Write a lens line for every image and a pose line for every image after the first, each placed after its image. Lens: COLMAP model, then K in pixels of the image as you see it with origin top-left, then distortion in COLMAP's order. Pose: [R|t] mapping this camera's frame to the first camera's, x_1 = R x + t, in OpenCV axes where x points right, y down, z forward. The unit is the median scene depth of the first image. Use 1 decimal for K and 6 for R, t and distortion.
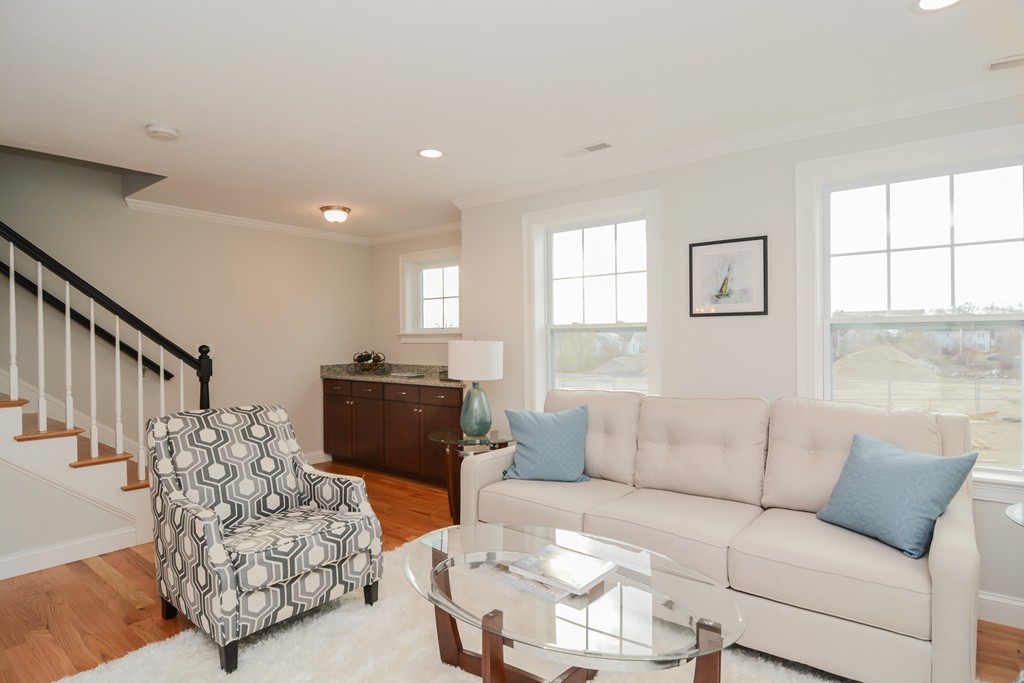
lens RADIAL K [[548.6, 0, 508.8], [0, 548.6, 342.0], [0, 0, 1]] dist [-0.012835, -0.000800]
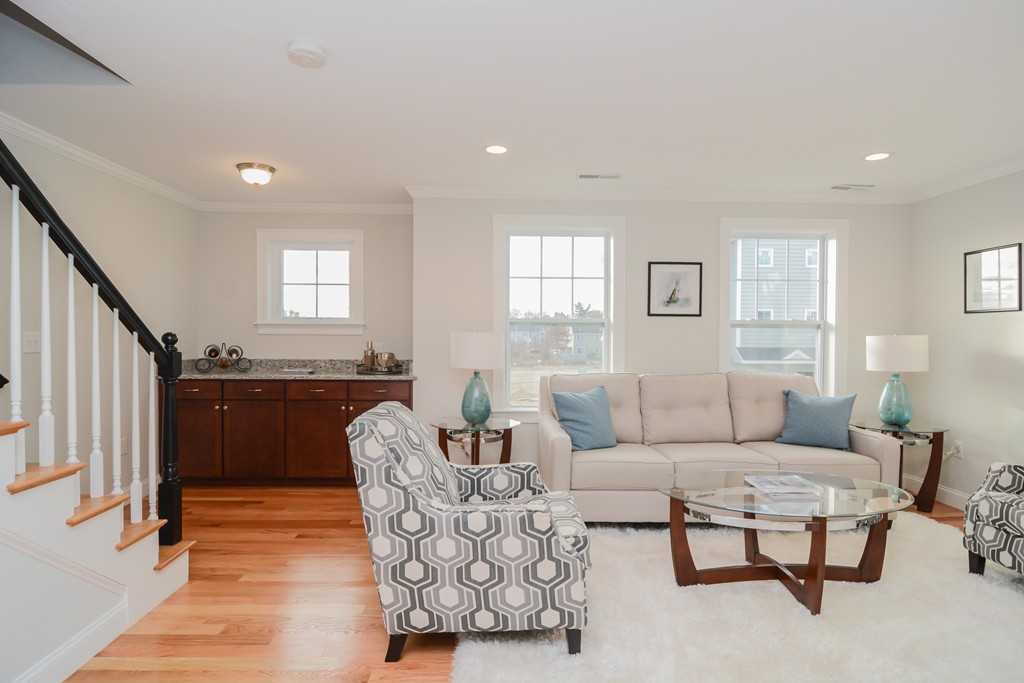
lens RADIAL K [[548.6, 0, 508.8], [0, 548.6, 342.0], [0, 0, 1]] dist [-0.012835, -0.000800]
pose [[0.760841, 0.002074, 0.648935, -0.805555], [-0.006571, 0.999968, 0.004509, 0.014057], [-0.648905, -0.007695, 0.760831, 0.199572]]
